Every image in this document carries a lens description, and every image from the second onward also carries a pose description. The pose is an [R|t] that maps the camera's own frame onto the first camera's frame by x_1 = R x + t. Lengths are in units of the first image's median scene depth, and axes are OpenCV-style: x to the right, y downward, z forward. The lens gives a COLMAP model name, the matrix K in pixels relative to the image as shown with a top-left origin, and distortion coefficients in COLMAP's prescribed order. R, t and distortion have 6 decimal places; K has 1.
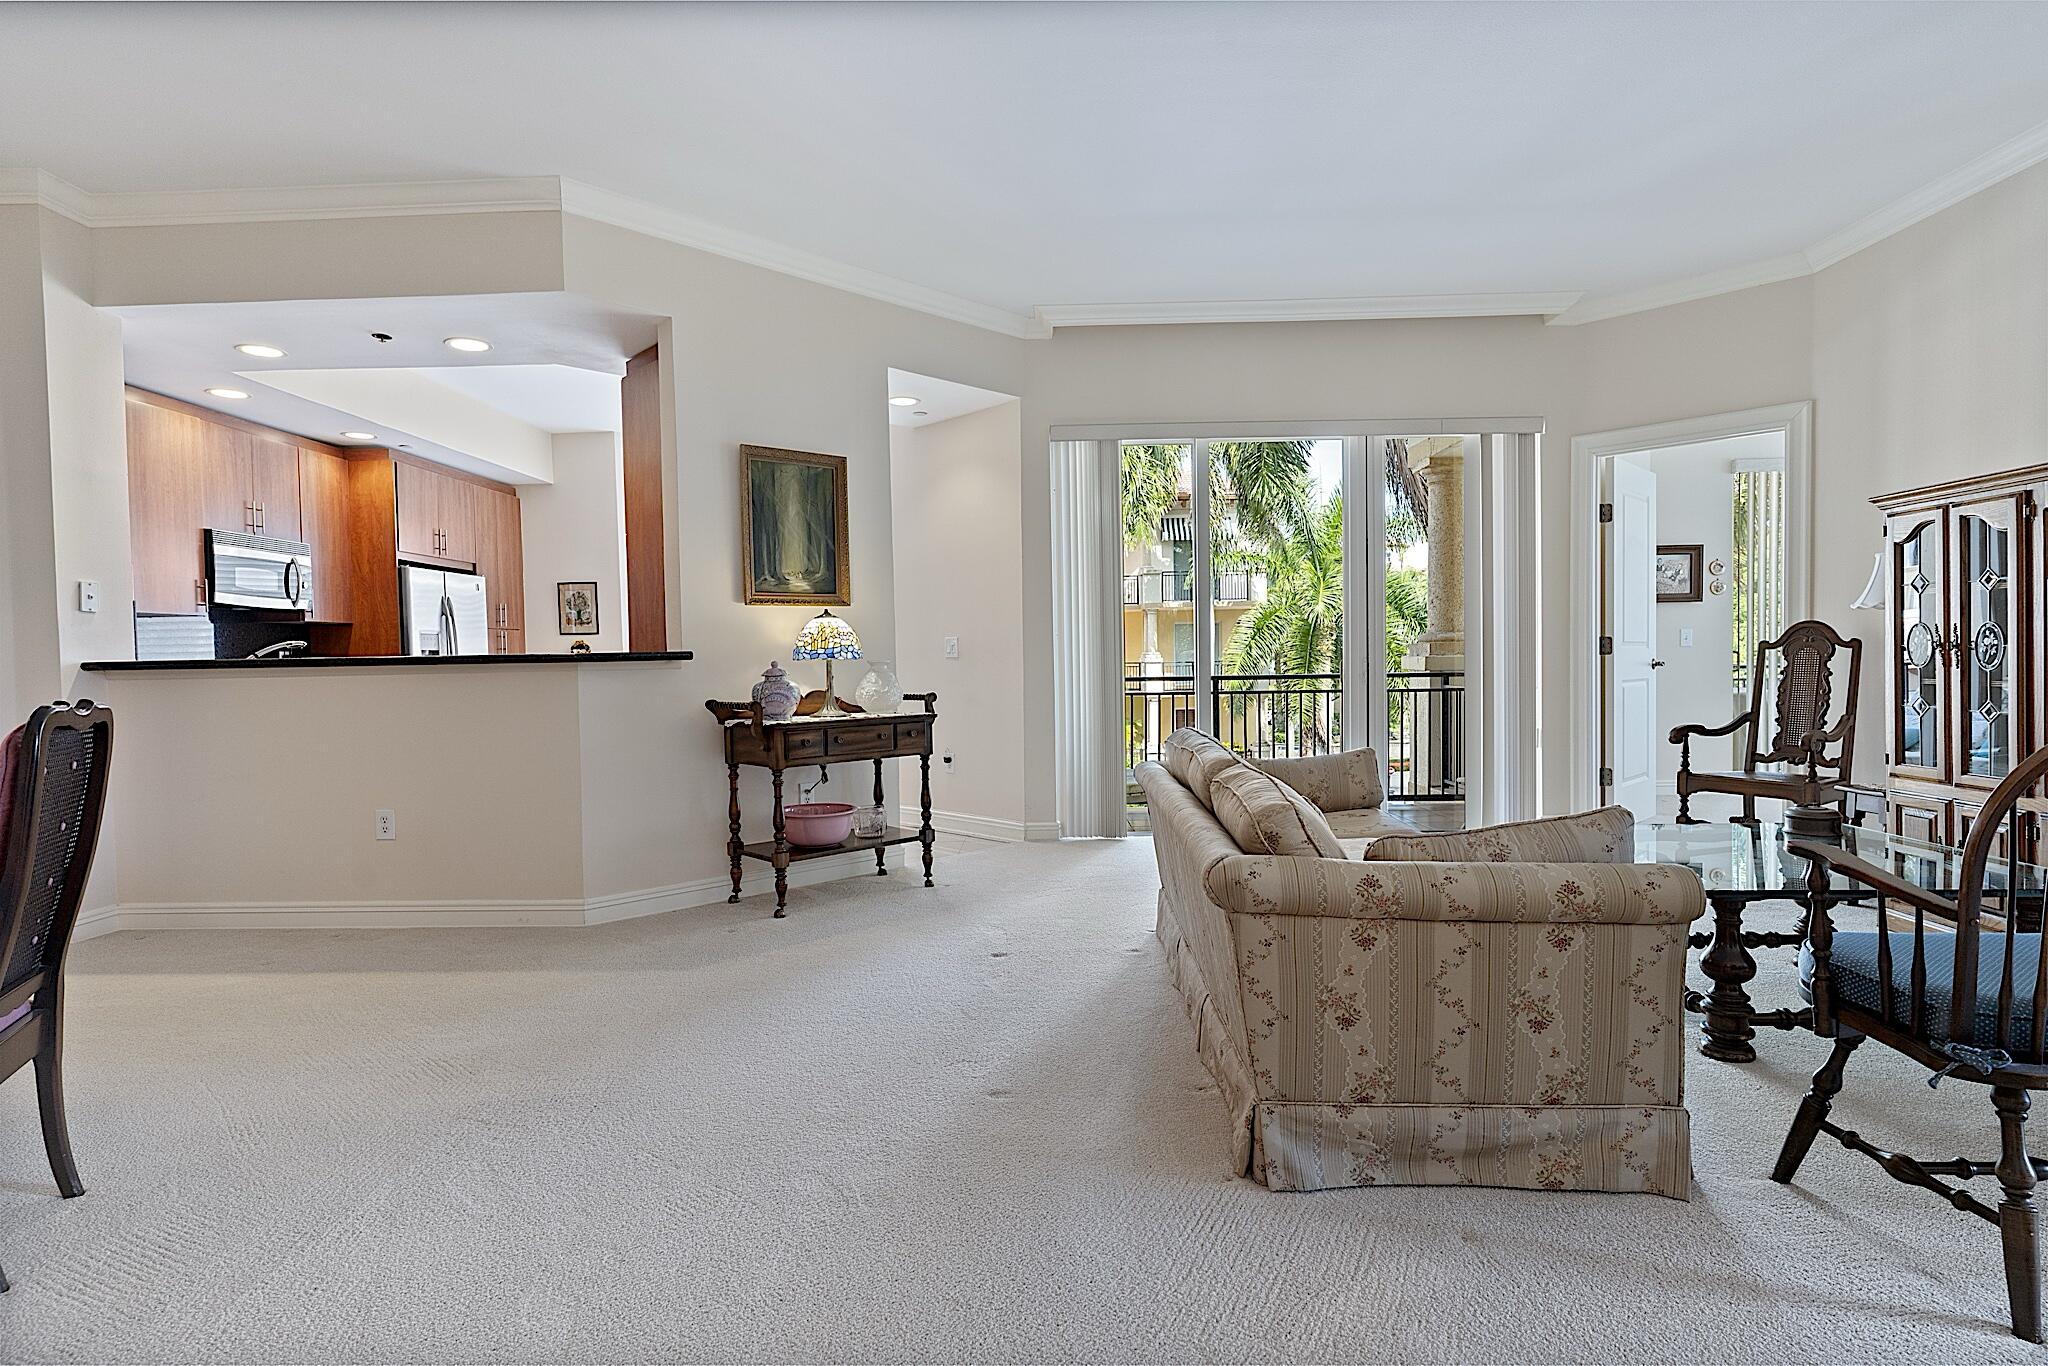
lens RADIAL K [[1045.9, 0, 1015.7], [0, 1045.9, 683.9], [0, 0, 1]] dist [0.003997, 0.000836]
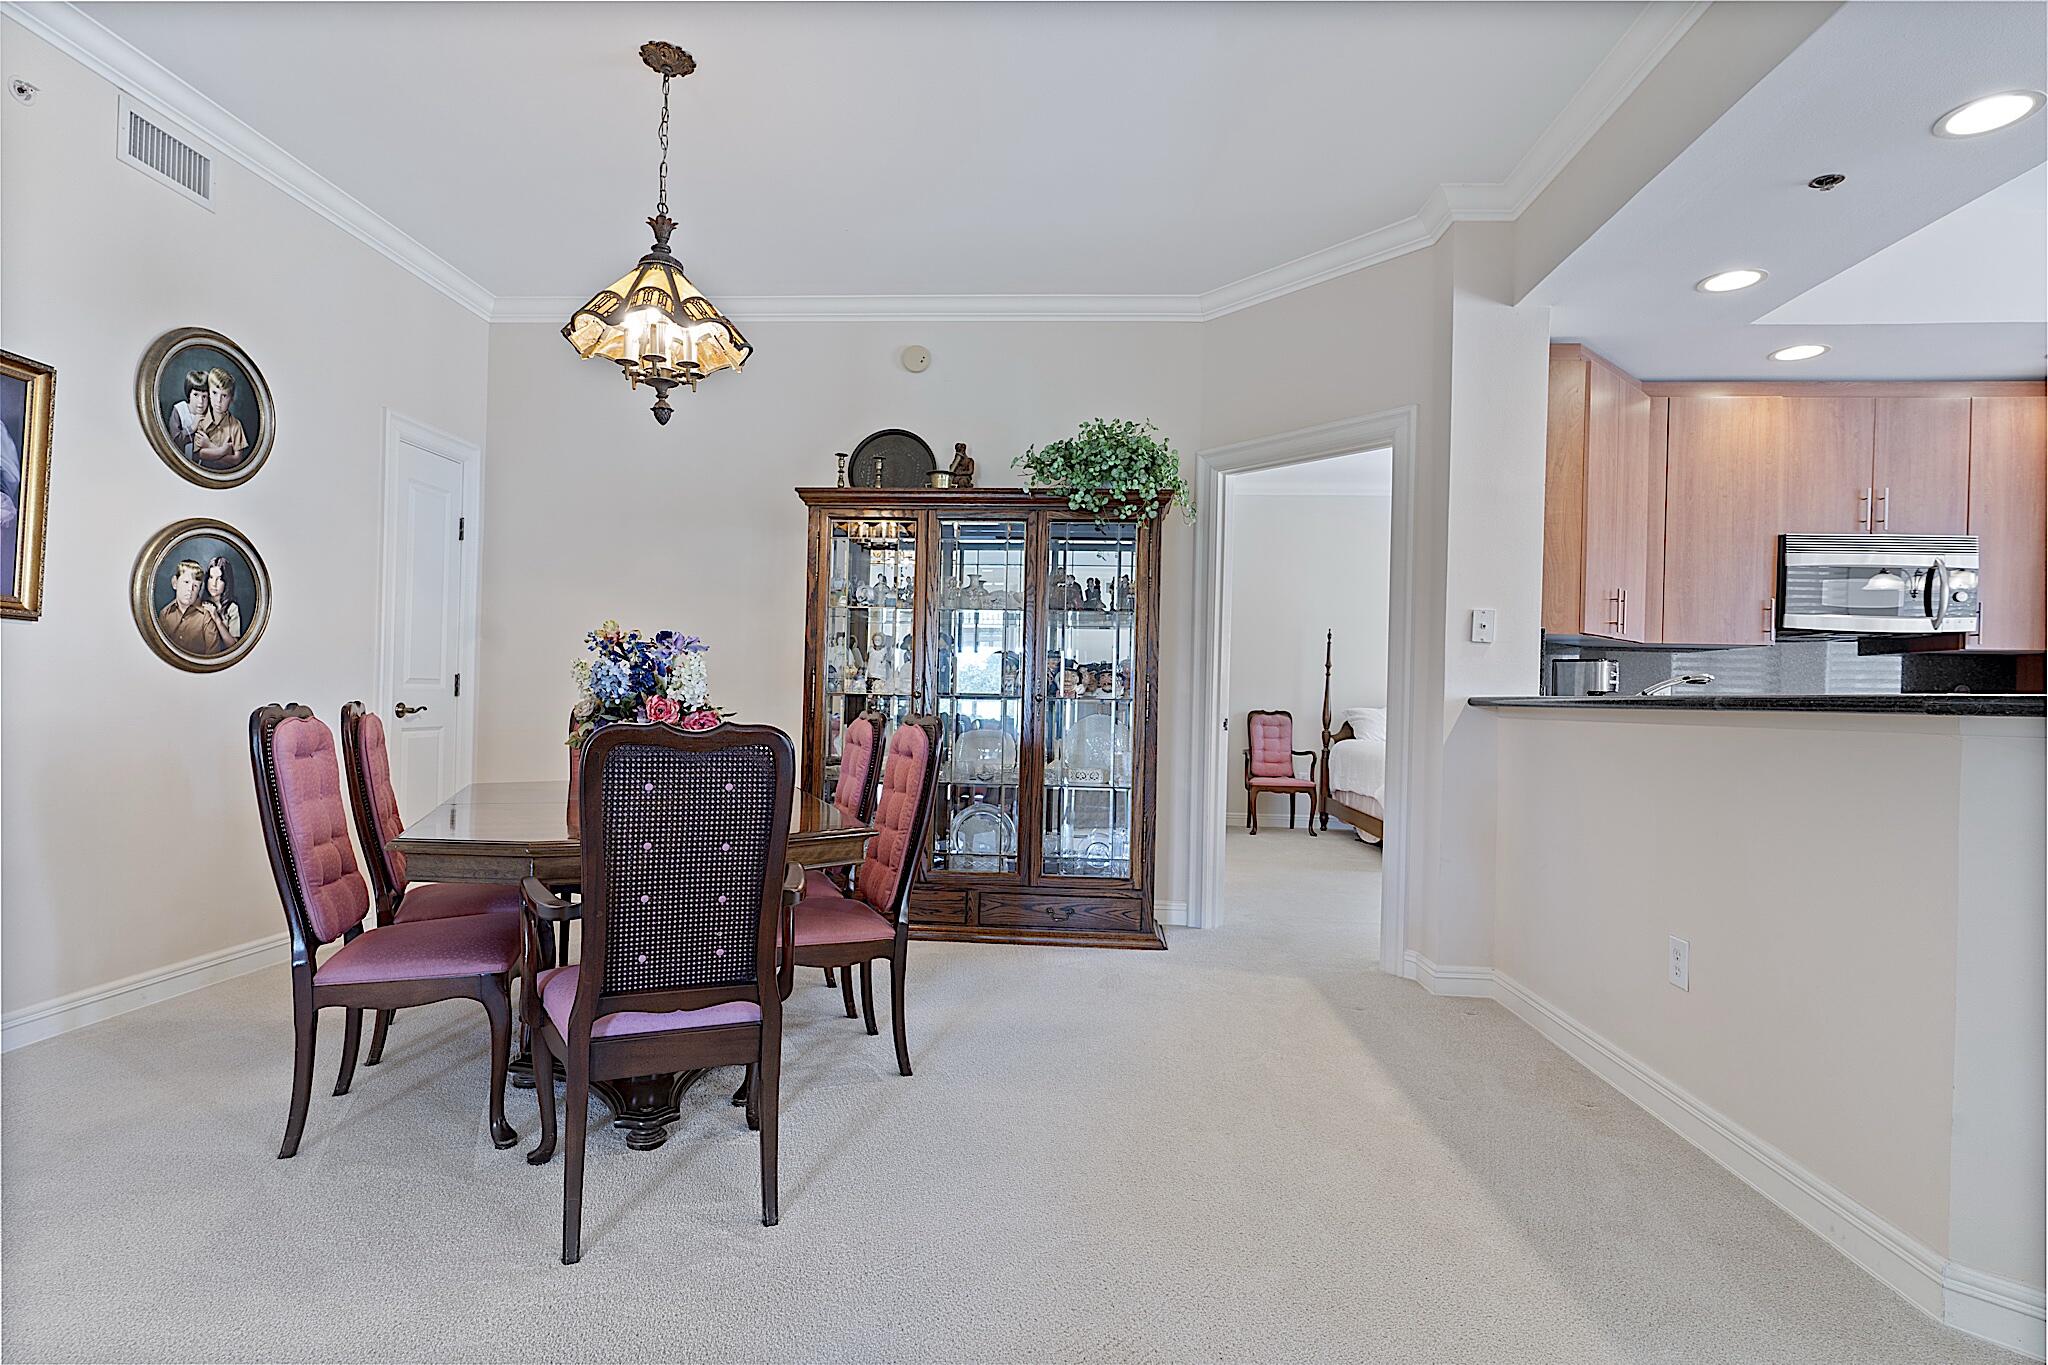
lens RADIAL K [[1015.1, 0, 1020.1], [0, 1015.1, 694.9], [0, 0, 1]] dist [0.000623, -0.001085]
pose [[-0.042196, 0.015493, -0.998989, 0.019099], [-0.048599, 0.998664, 0.017541, -0.015197], [0.997927, 0.049290, -0.041387, 0.540507]]
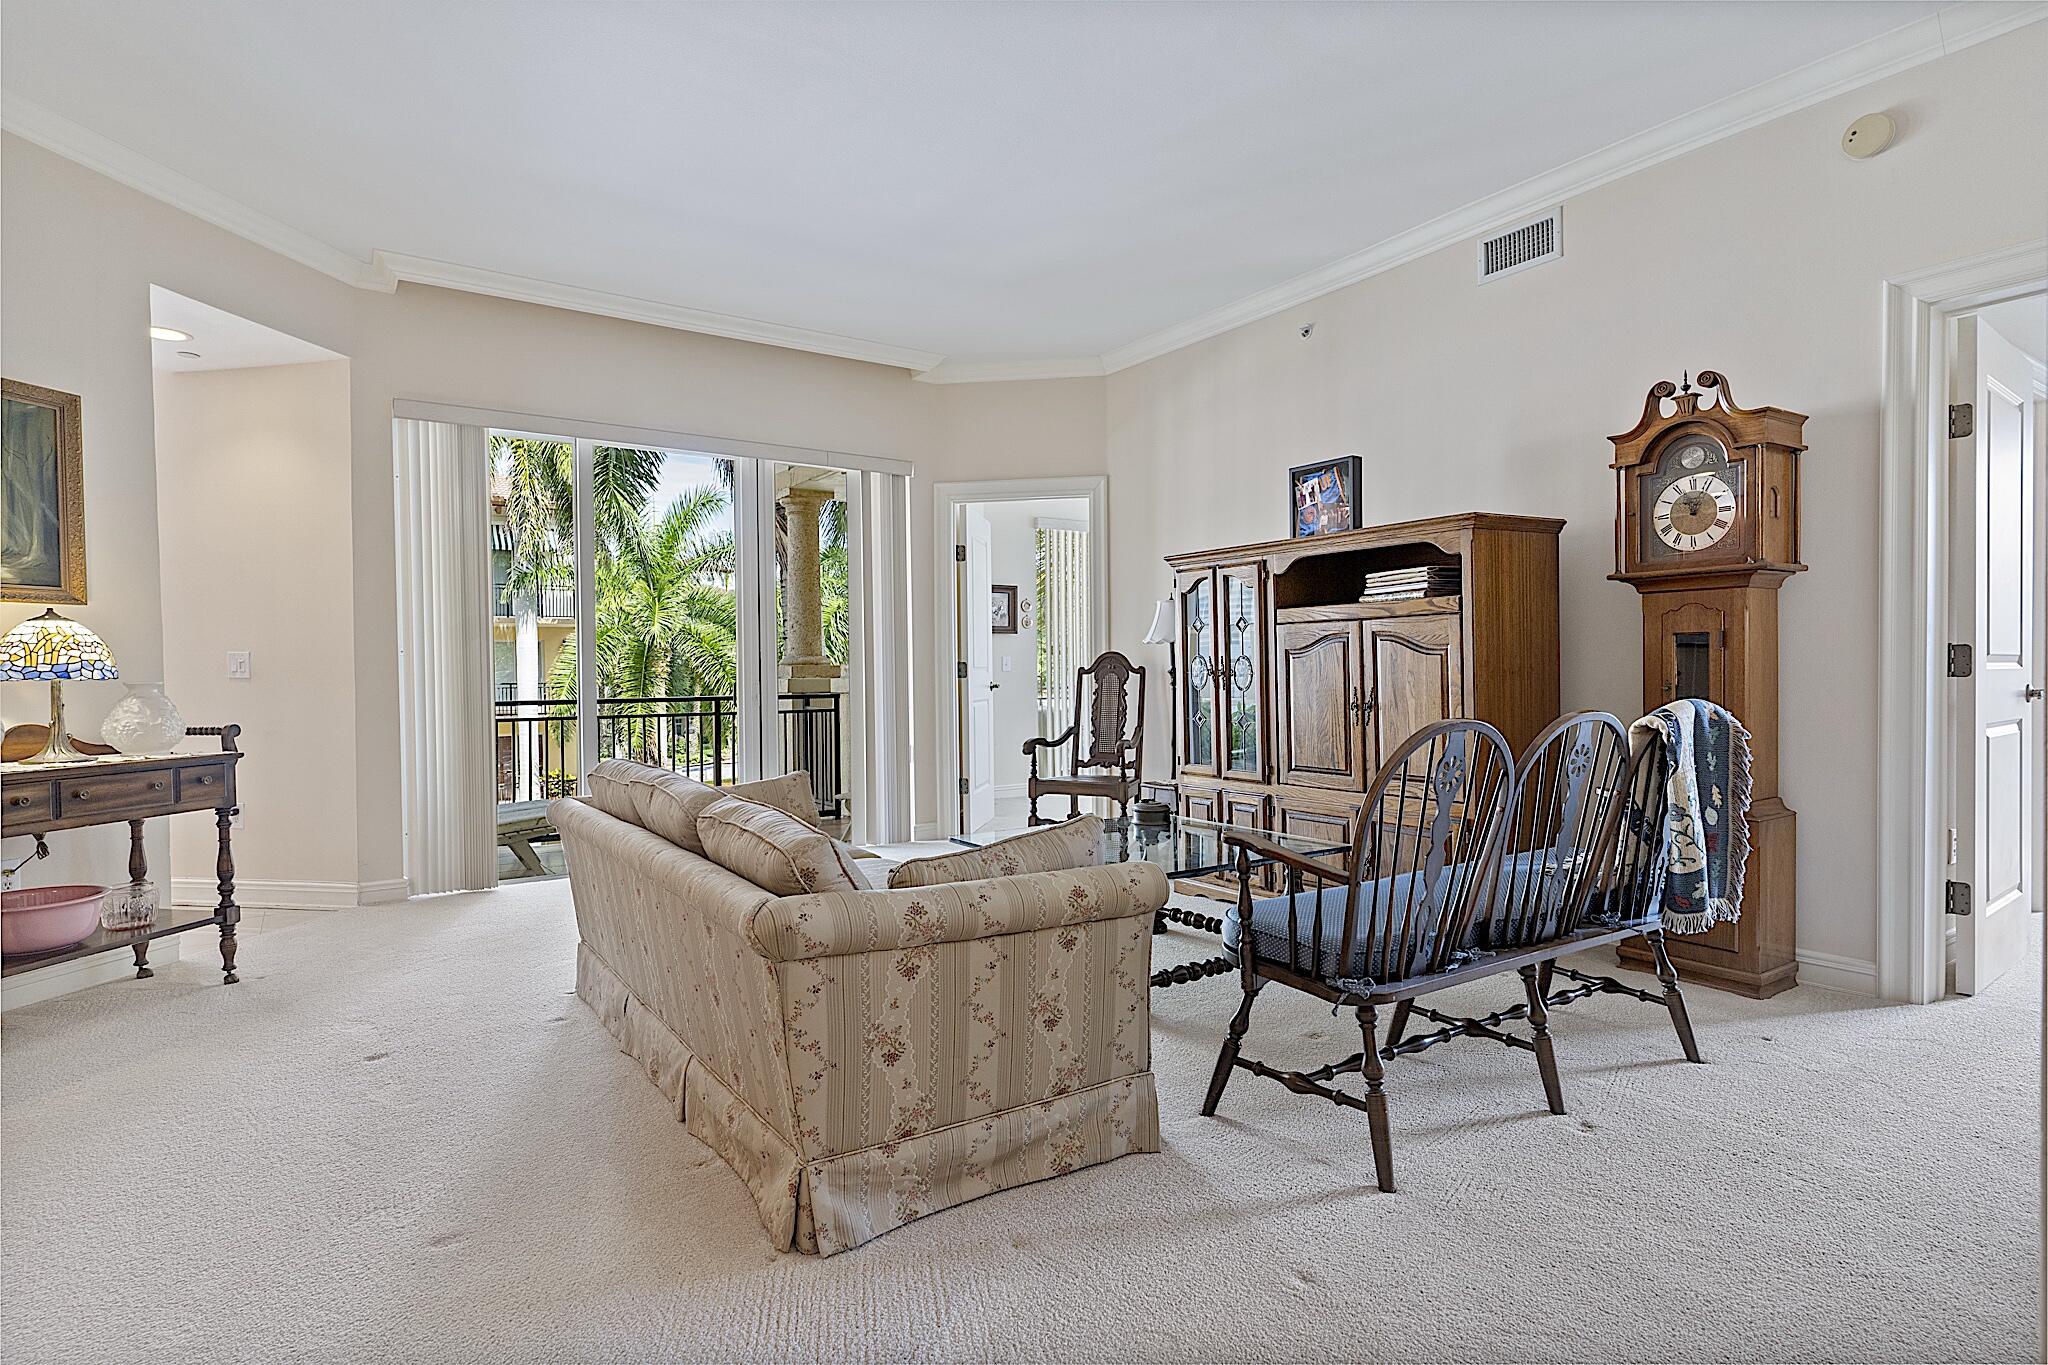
lens RADIAL K [[1048.1, 0, 1012.4], [0, 1048.1, 688.0], [0, 0, 1]] dist [-0.000826, -0.000022]
pose [[0.812552, -0.001128, 0.582888, -0.064564], [0.011072, 0.999848, -0.013499, -0.001722], [-0.582784, 0.017422, 0.812440, 0.058124]]
